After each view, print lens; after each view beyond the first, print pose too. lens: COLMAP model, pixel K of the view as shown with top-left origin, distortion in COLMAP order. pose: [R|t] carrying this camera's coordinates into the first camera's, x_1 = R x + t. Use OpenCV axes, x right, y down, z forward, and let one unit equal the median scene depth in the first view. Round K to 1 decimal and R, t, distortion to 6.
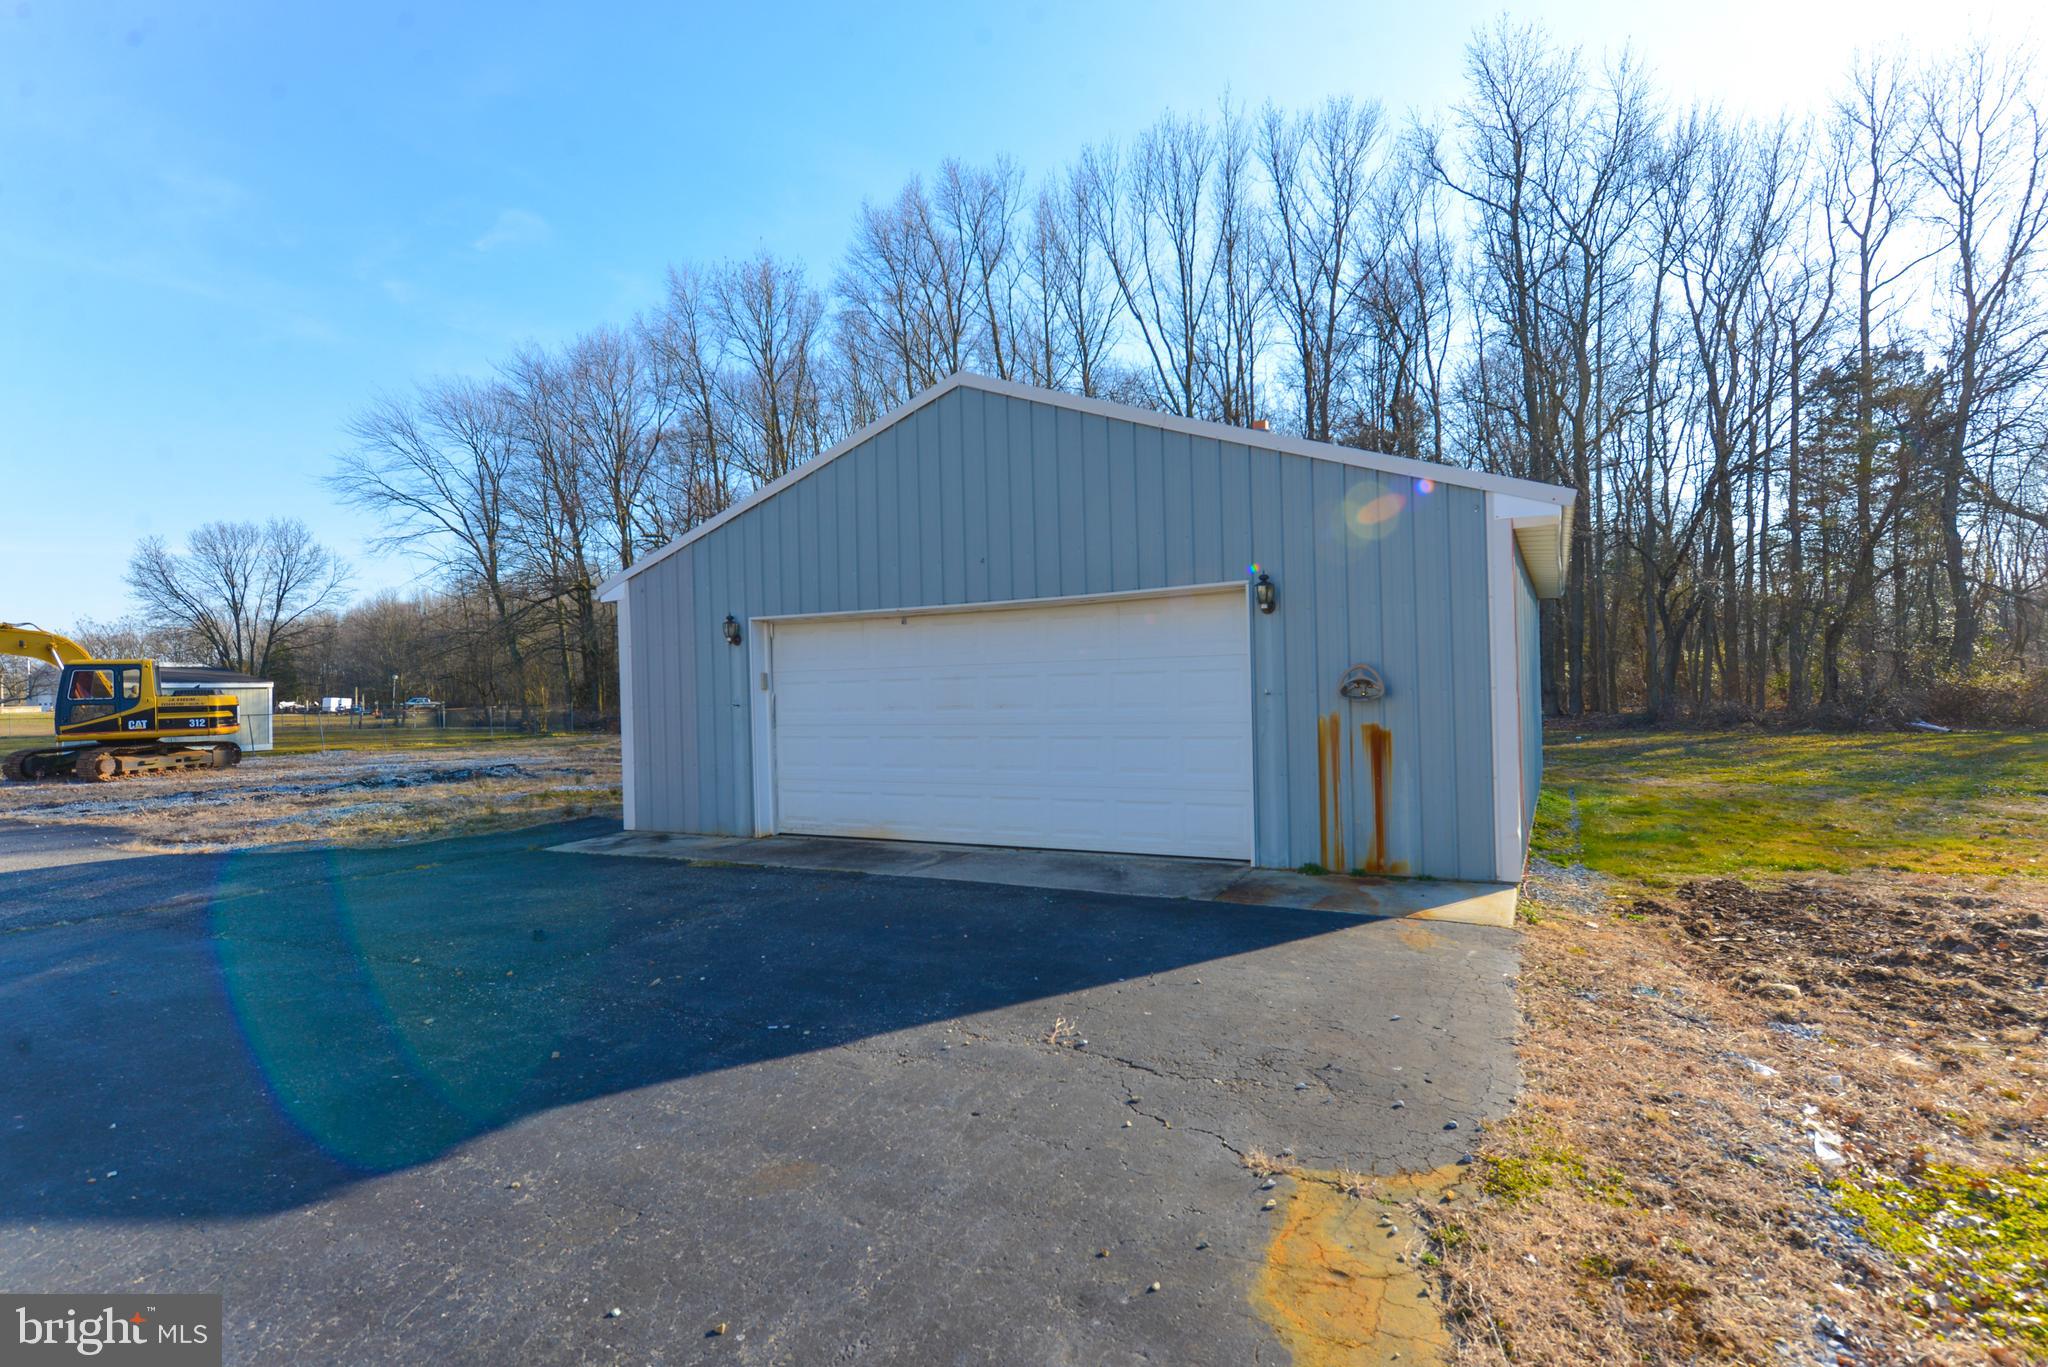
lens RADIAL K [[1022.0, 0, 1030.6], [0, 1022.0, 694.3], [0, 0, 1]] dist [-0.001609, 0.000576]
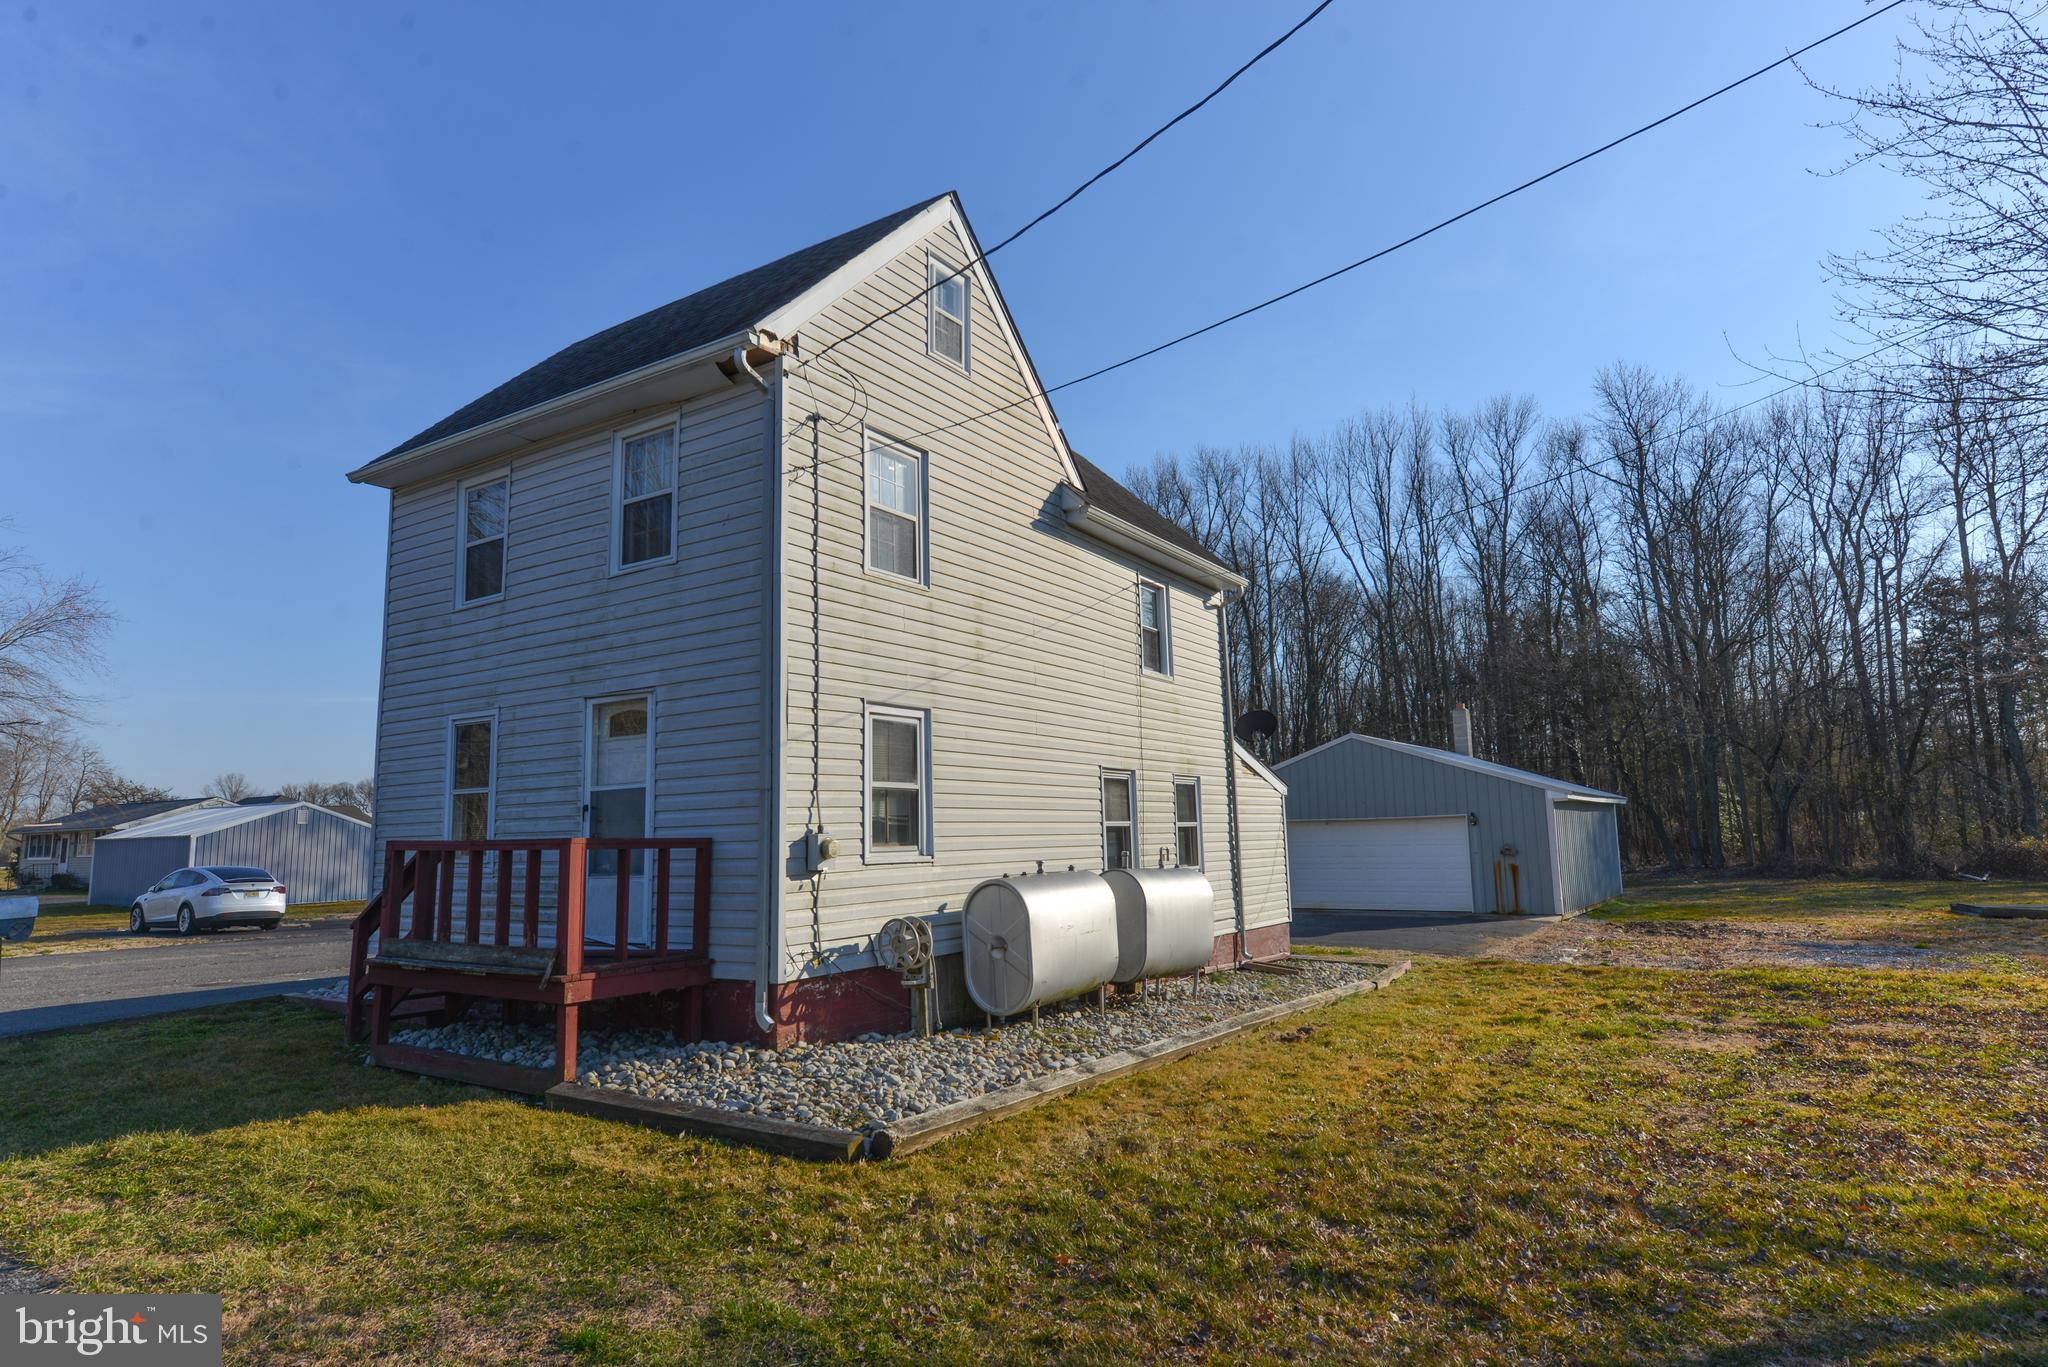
lens RADIAL K [[1149.0, 0, 1015.0], [0, 1149.0, 682.0], [0, 0, 1]] dist [0.003296, 0.000955]
pose [[0.990744, -0.012539, -0.135164, -0.124369], [-0.006444, 0.990258, -0.139098, -0.003856], [0.135591, 0.138682, 0.981011, -0.494374]]
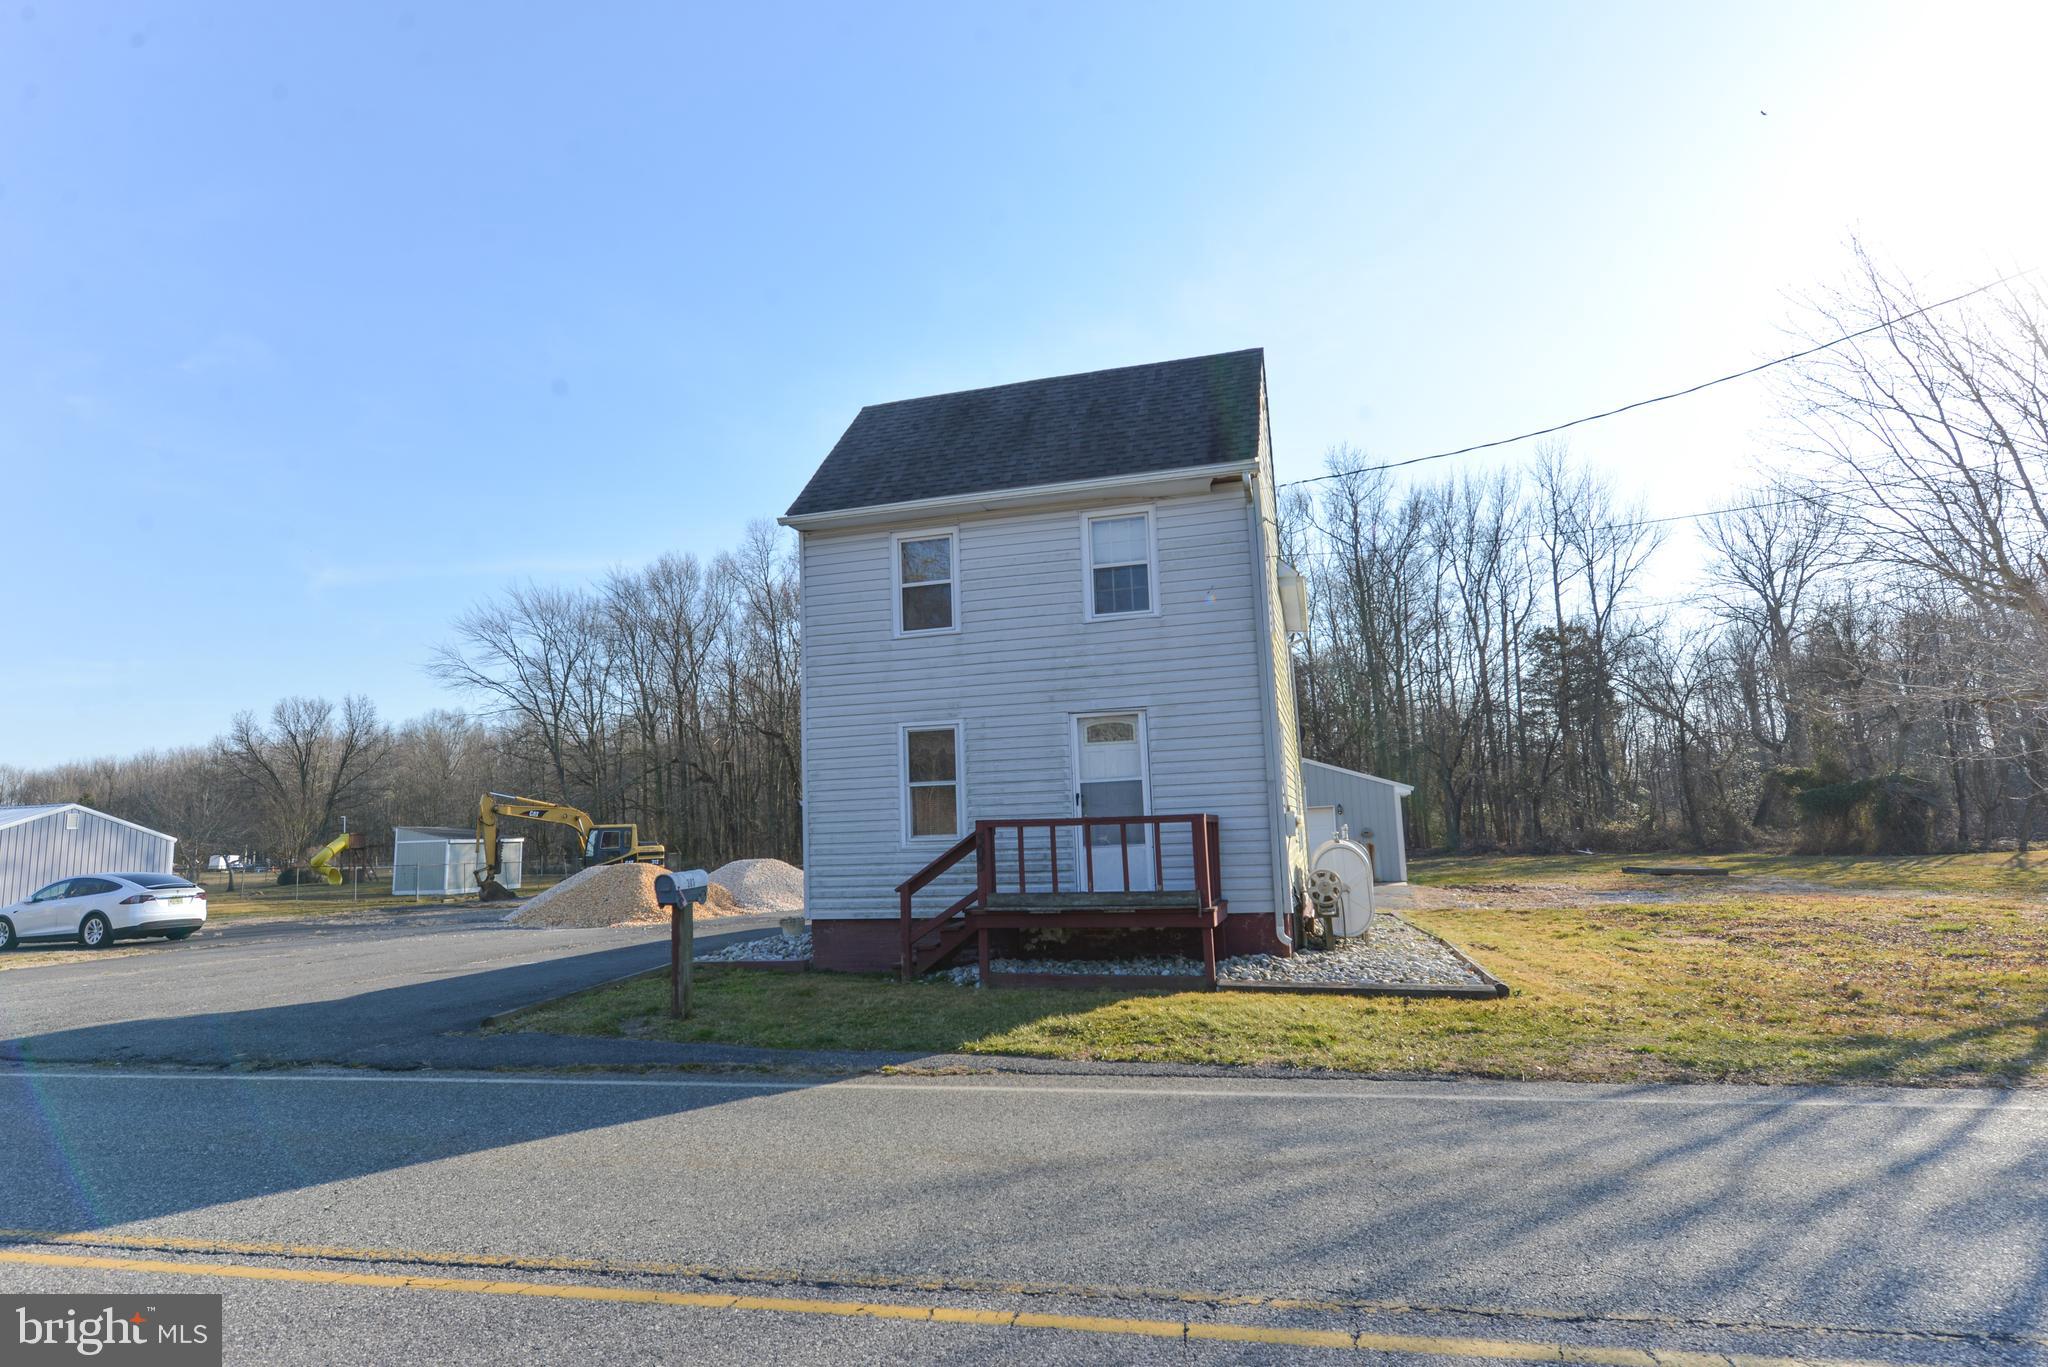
lens RADIAL K [[1122.6, 0, 1021.0], [0, 1122.6, 684.0], [0, 0, 1]] dist [0.002544, 0.000152]
pose [[0.984980, 0.013348, 0.172150, -0.328885], [0.011196, 0.989972, -0.140816, 0.003035], [-0.172303, 0.140628, 0.974954, -0.580137]]
